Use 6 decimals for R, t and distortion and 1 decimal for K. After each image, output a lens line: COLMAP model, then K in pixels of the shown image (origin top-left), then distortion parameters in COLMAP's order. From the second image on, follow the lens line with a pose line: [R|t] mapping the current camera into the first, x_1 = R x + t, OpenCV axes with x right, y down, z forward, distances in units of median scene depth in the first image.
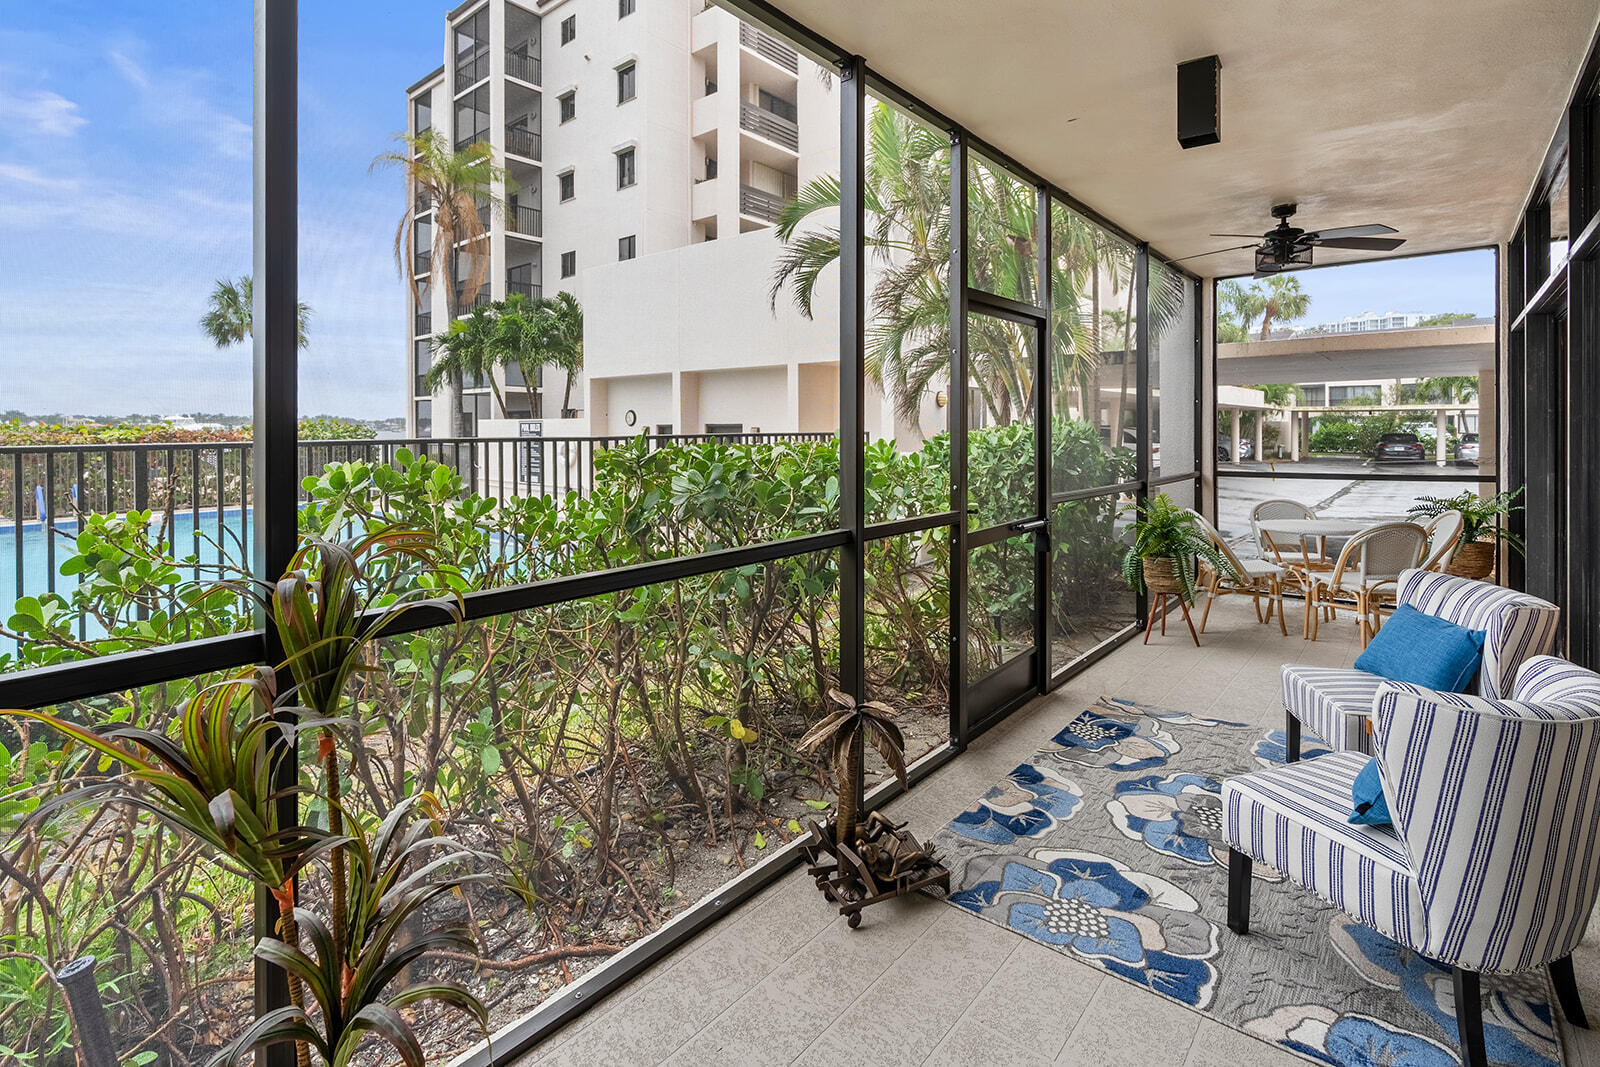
lens RADIAL K [[762.2, 0, 796.9], [0, 762.2, 434.9], [0, 0, 1]] dist [0.000101, -0.000121]
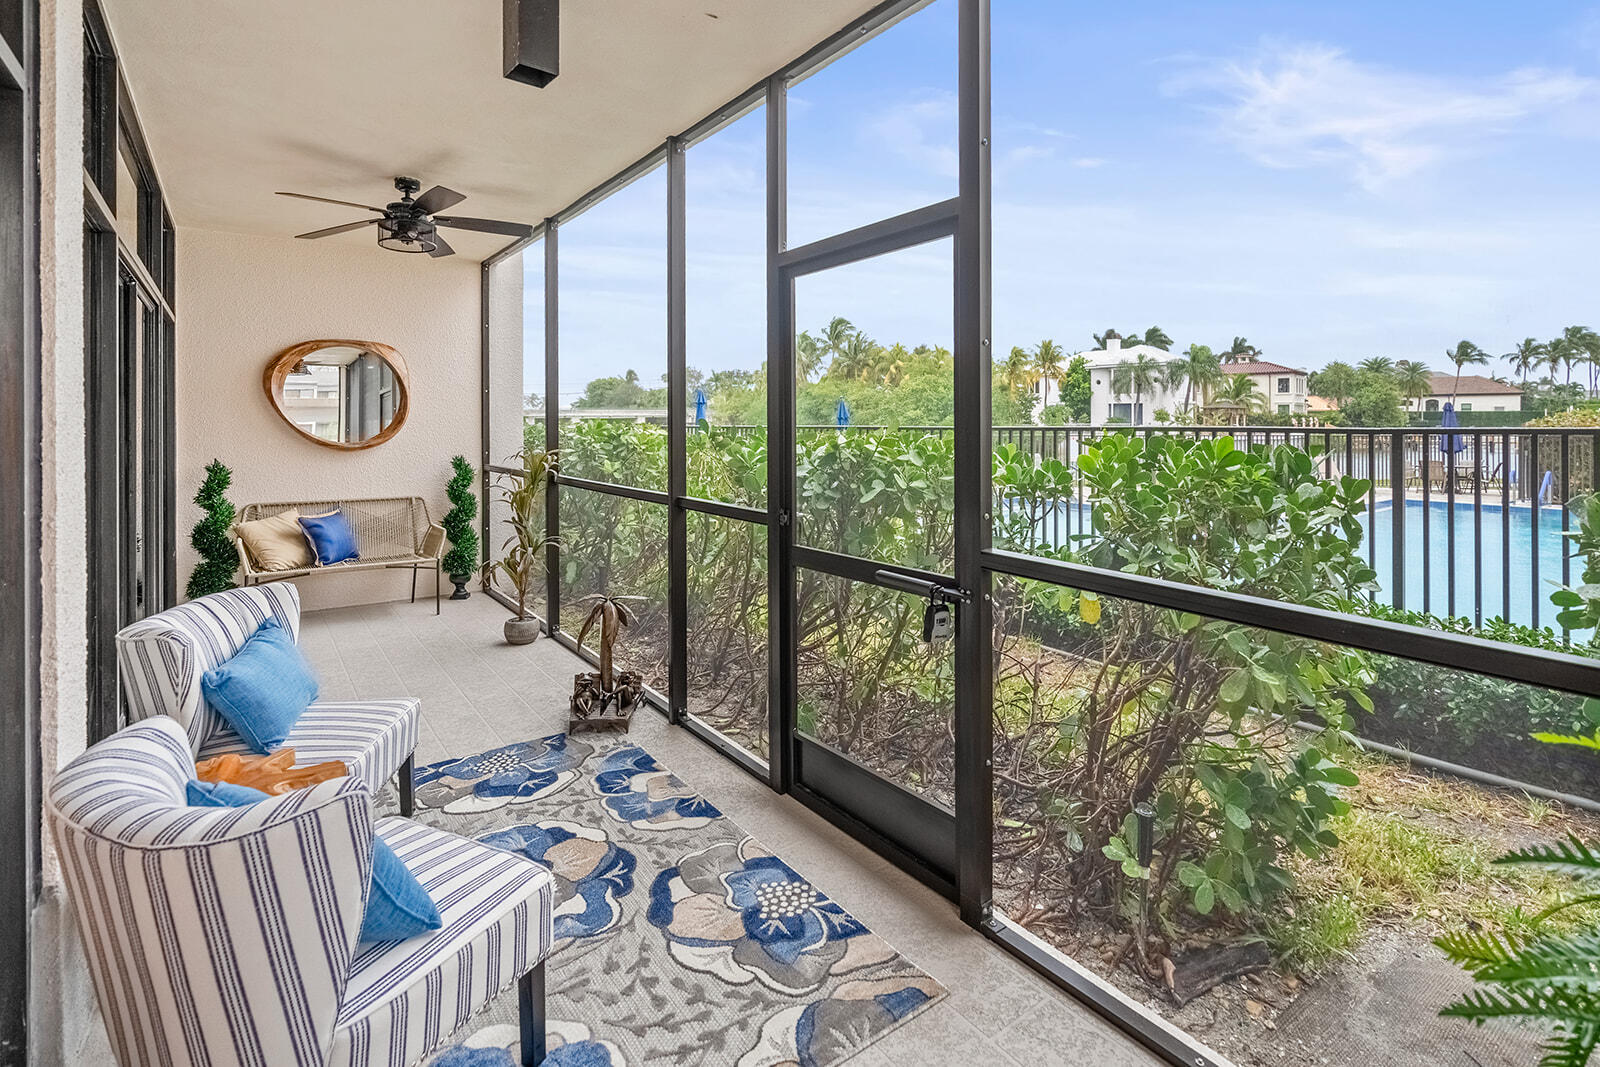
lens RADIAL K [[753.6, 0, 795.4], [0, 753.6, 434.5], [0, 0, 1]] dist [-0.001352, 0.000576]
pose [[-0.241432, 0.016077, -0.970284, 1.259232], [0.001705, 0.999868, 0.016143, -0.004686], [0.970416, 0.002243, -0.241428, 1.487643]]
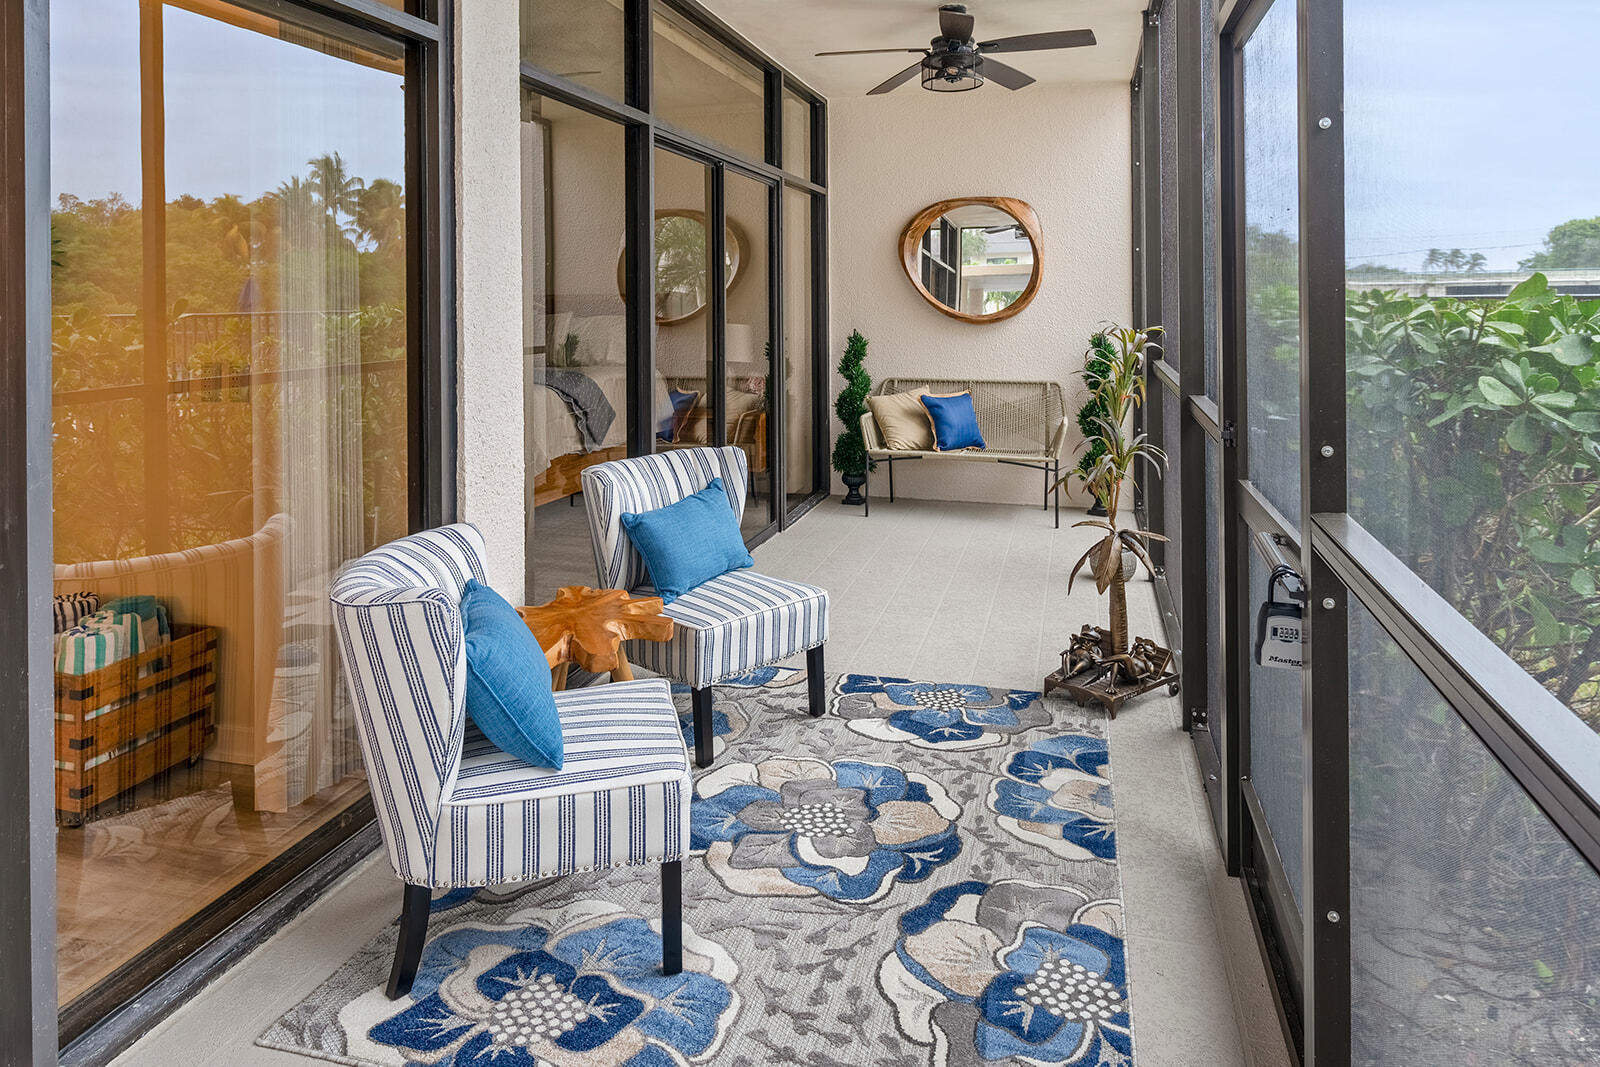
lens RADIAL K [[1028.5, 0, 800.6], [0, 1028.5, 313.9], [0, 0, 1]] dist [-0.000972, -0.000360]
pose [[-0.907827, 0.013881, -0.419114, 0.968548], [0.008340, 0.999852, 0.015050, 0.006425], [0.419261, 0.010168, -0.907809, 1.863199]]
